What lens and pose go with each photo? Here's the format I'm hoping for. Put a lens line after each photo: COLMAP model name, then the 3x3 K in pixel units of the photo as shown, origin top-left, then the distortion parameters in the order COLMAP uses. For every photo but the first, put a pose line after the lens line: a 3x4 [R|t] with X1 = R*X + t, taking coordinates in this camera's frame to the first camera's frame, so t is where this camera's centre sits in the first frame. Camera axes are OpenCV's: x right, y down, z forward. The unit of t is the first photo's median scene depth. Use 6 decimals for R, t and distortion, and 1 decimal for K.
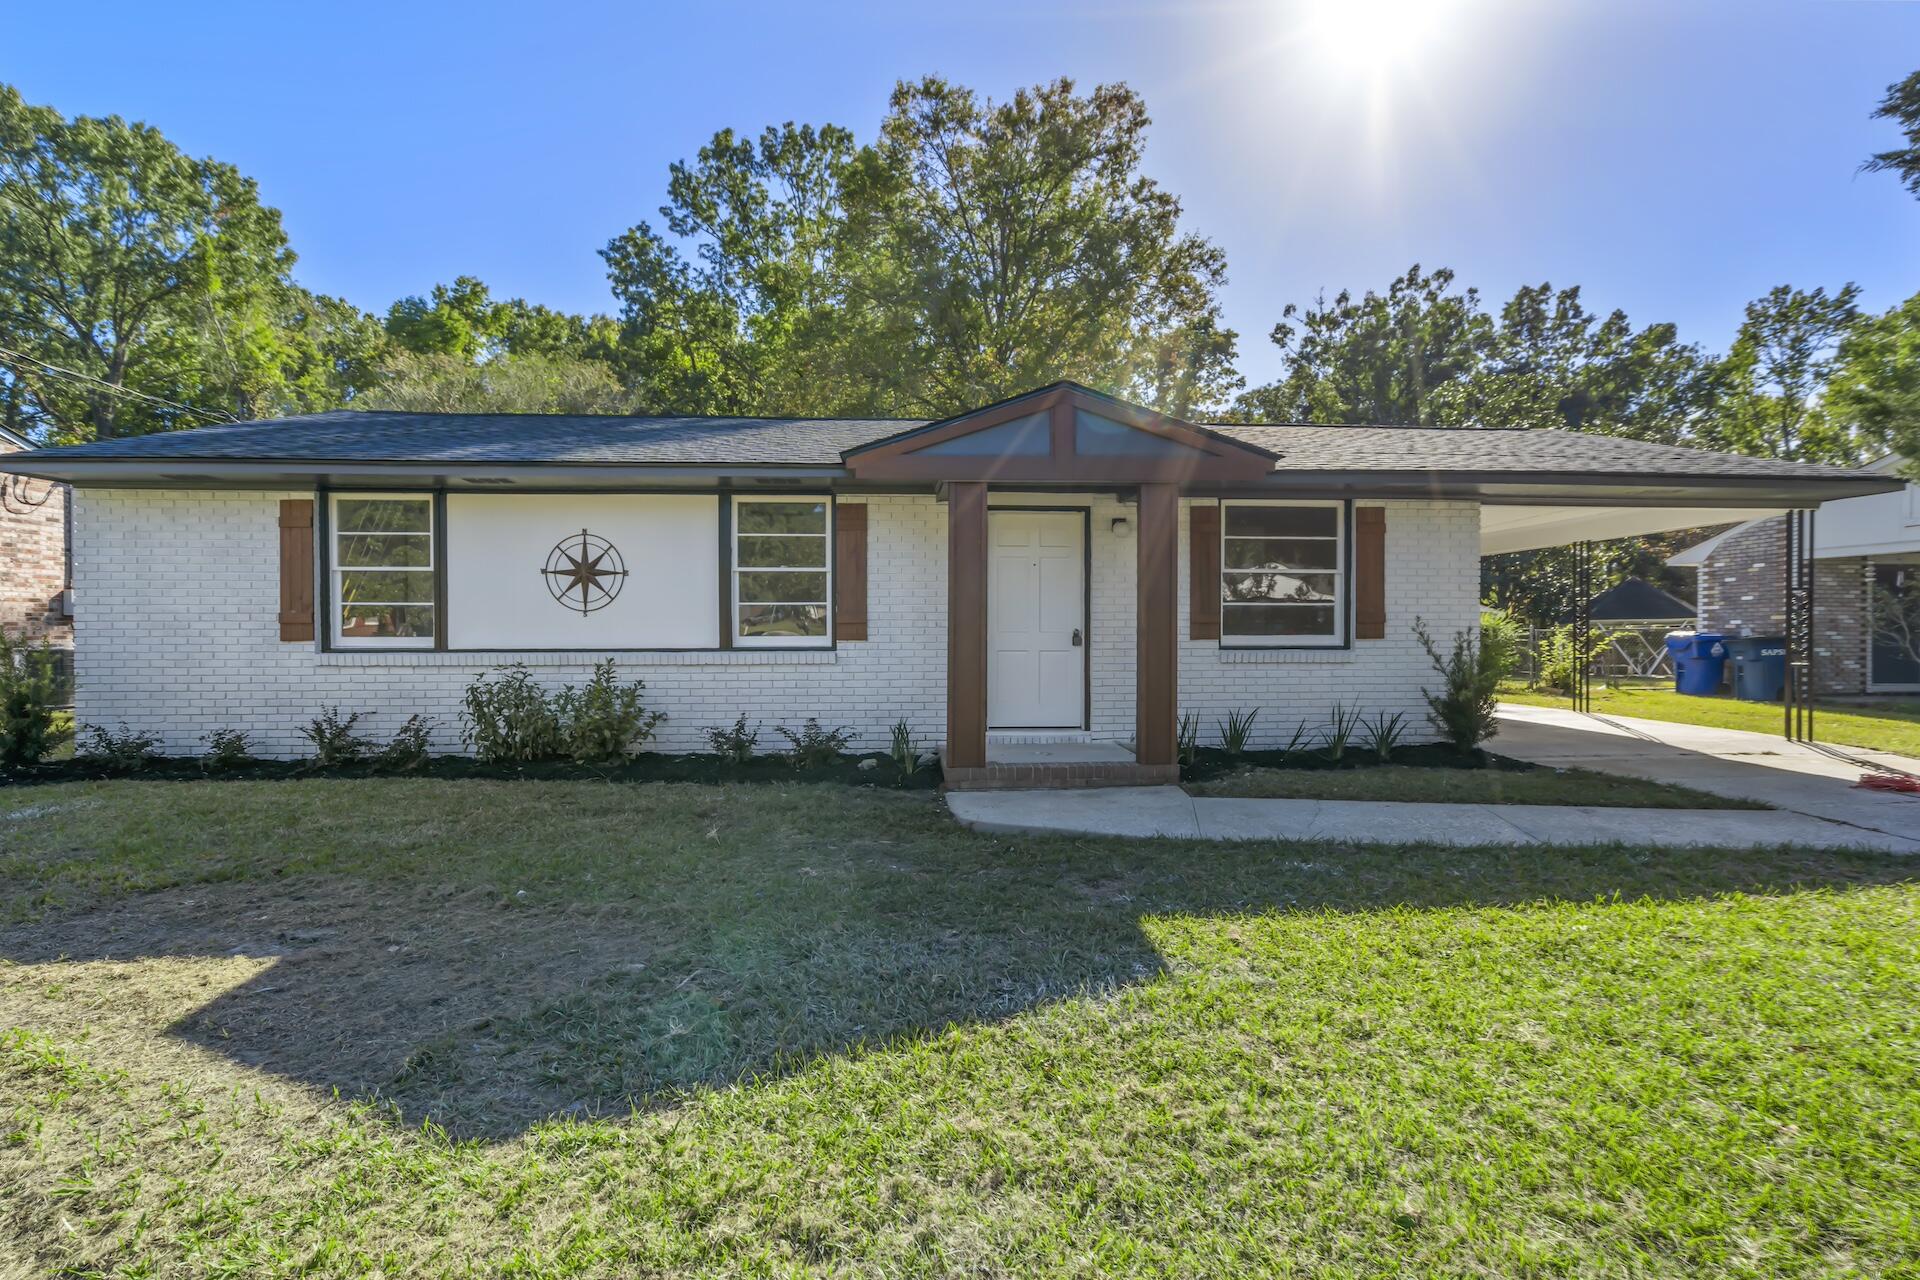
lens RADIAL K [[869.0, 0, 959.3], [0, 869.0, 631.3], [0, 0, 1]] dist [0.004846, -0.001548]
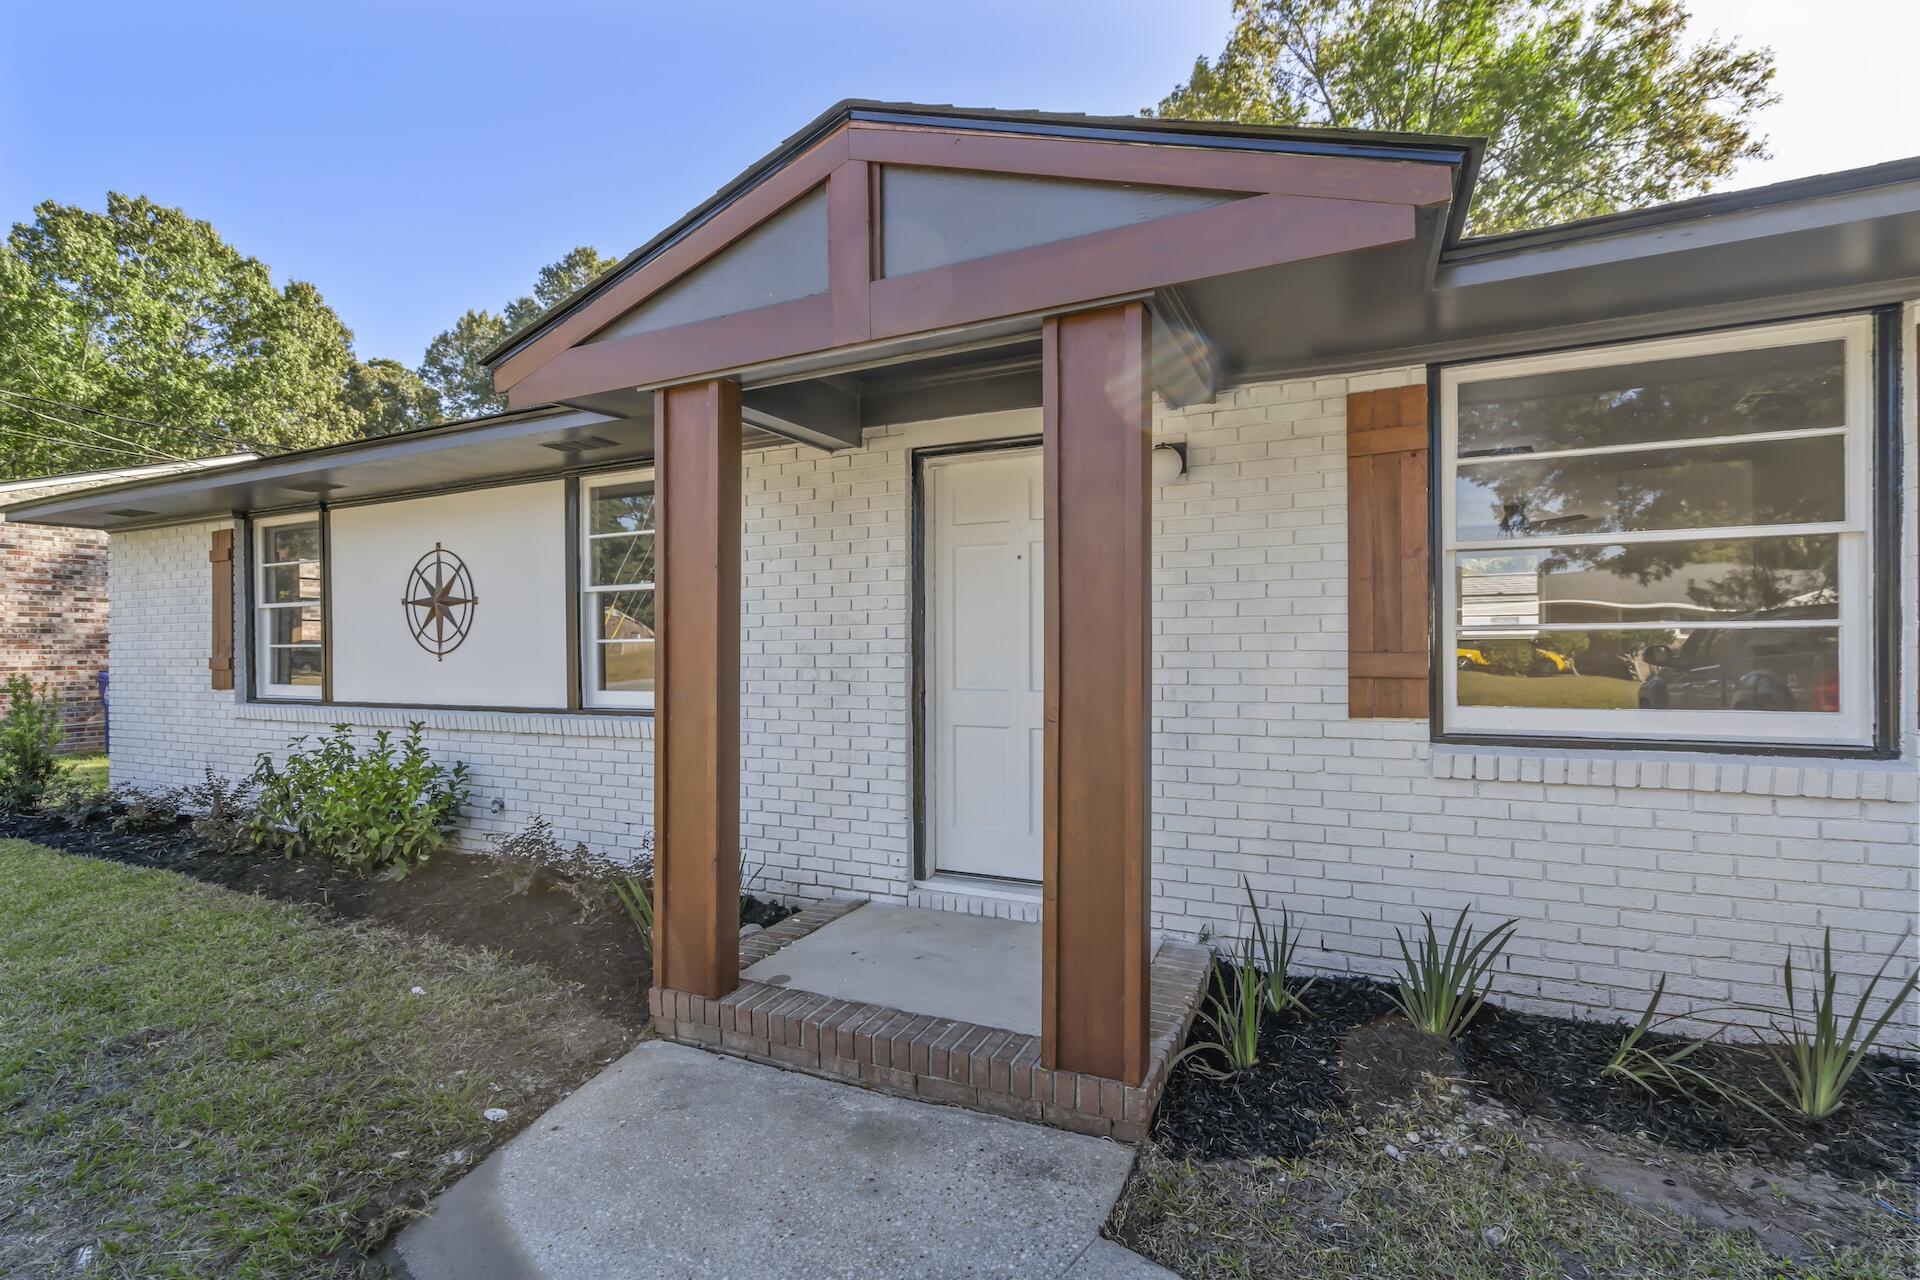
lens RADIAL K [[869.0, 0, 959.3], [0, 869.0, 655.8], [0, 0, 1]] dist [0.004846, -0.001548]
pose [[0.877560, -0.001984, -0.479463, 0.308109], [0.003974, 0.999987, 0.003137, -0.022170], [0.479451, -0.004658, 0.877557, 0.560117]]
